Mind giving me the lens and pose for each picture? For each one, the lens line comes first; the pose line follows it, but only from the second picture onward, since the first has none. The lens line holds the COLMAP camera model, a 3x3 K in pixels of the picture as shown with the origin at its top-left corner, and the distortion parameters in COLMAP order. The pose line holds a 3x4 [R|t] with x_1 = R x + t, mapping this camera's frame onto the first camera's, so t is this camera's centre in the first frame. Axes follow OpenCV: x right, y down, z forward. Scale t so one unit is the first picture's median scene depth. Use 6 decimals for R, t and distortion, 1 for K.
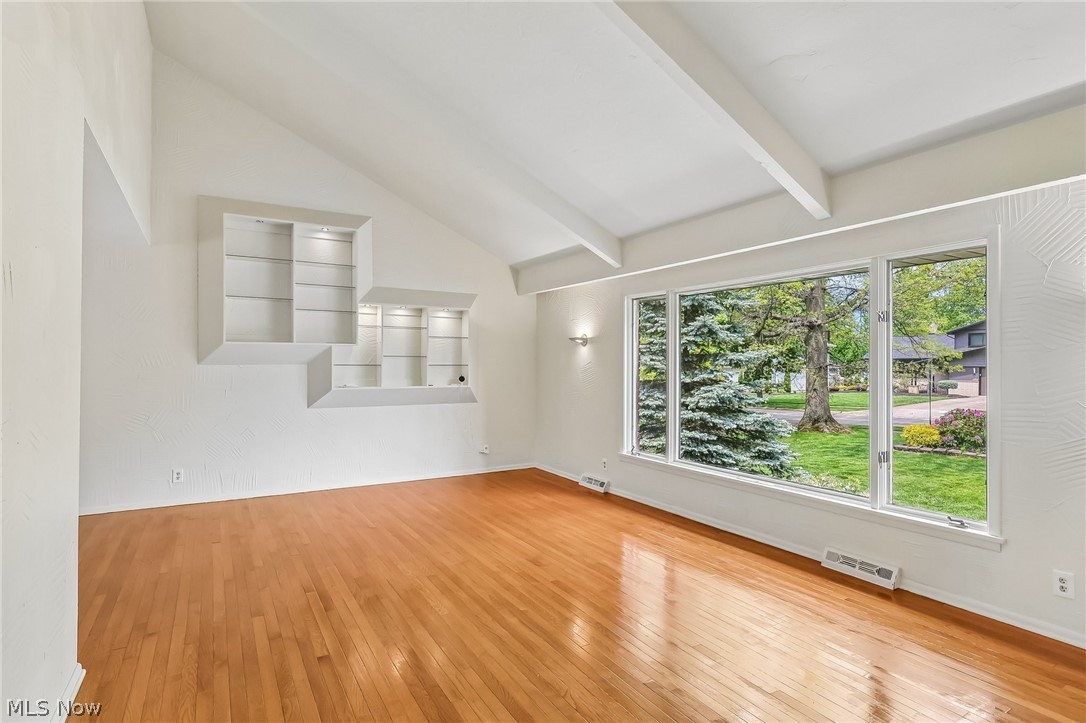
lens RADIAL K [[563.1, 0, 541.4], [0, 563.1, 362.5], [0, 0, 1]] dist [0.011423, 0.001028]
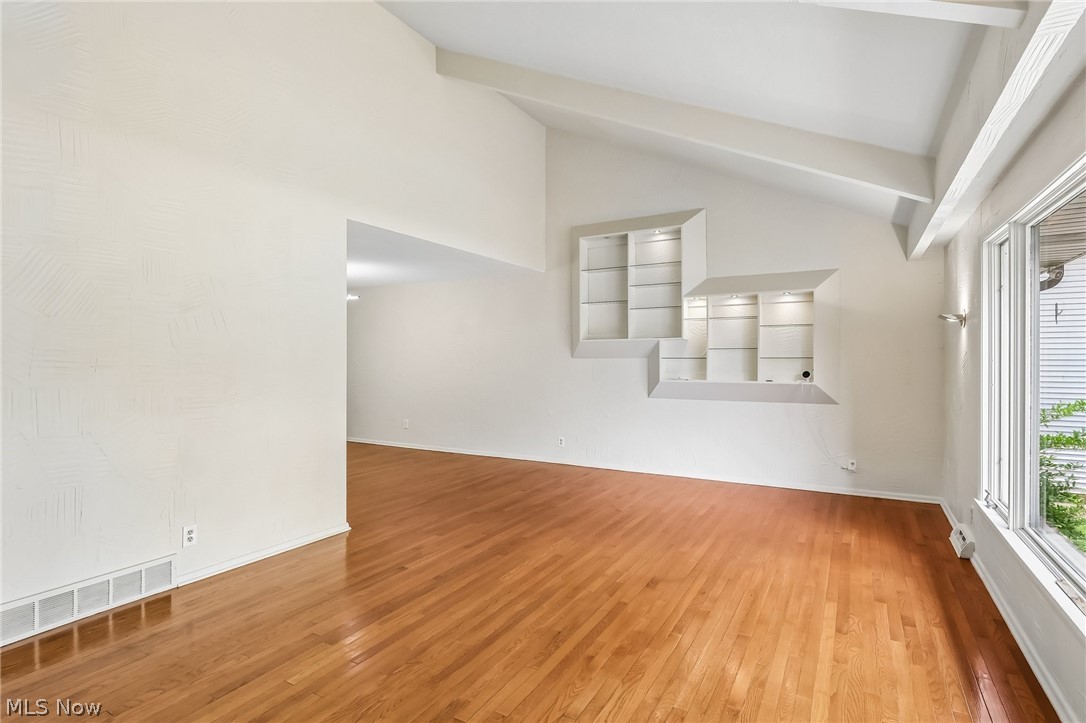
lens RADIAL K [[563.1, 0, 539.1], [0, 563.1, 363.3], [0, 0, 1]] dist [0.011423, 0.001028]
pose [[0.479034, 0.003535, -0.877789, 0.469015], [0.007450, 0.999939, 0.008092, 0.003956], [0.877765, -0.010416, 0.478979, 0.299001]]
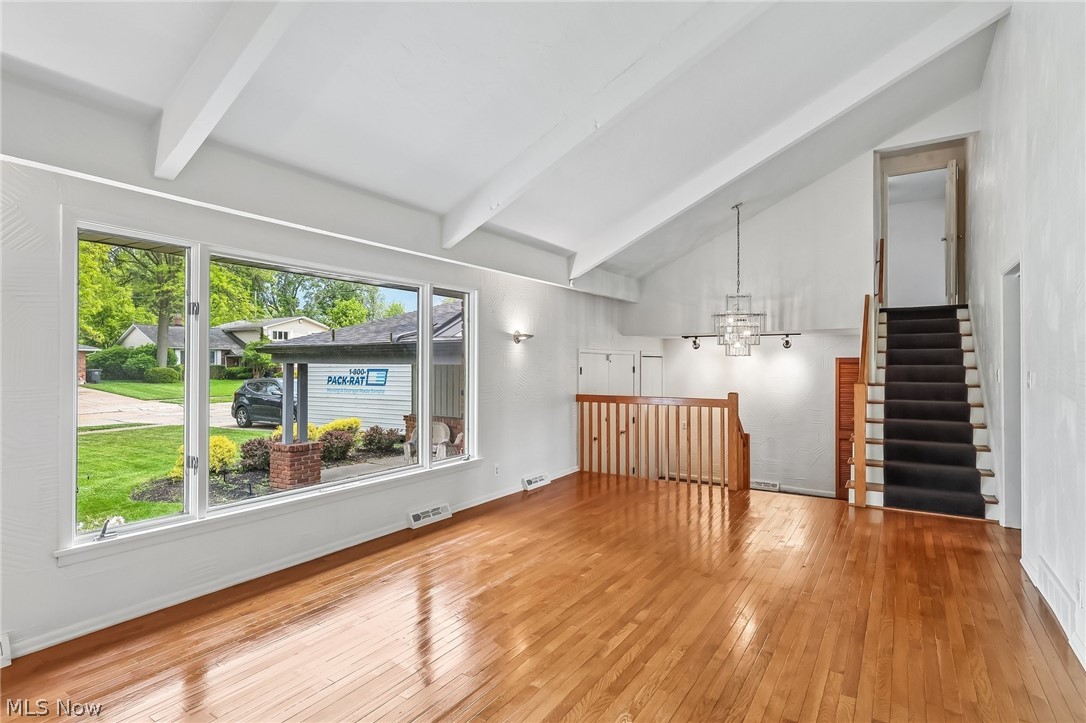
lens RADIAL K [[563.1, 0, 542.9], [0, 563.1, 357.1], [0, 0, 1]] dist [0.011423, 0.001028]
pose [[-0.428528, 0.001205, 0.903528, -0.492899], [0.004872, 0.999988, 0.000977, -0.005575], [-0.903516, 0.004821, -0.428528, 0.877046]]
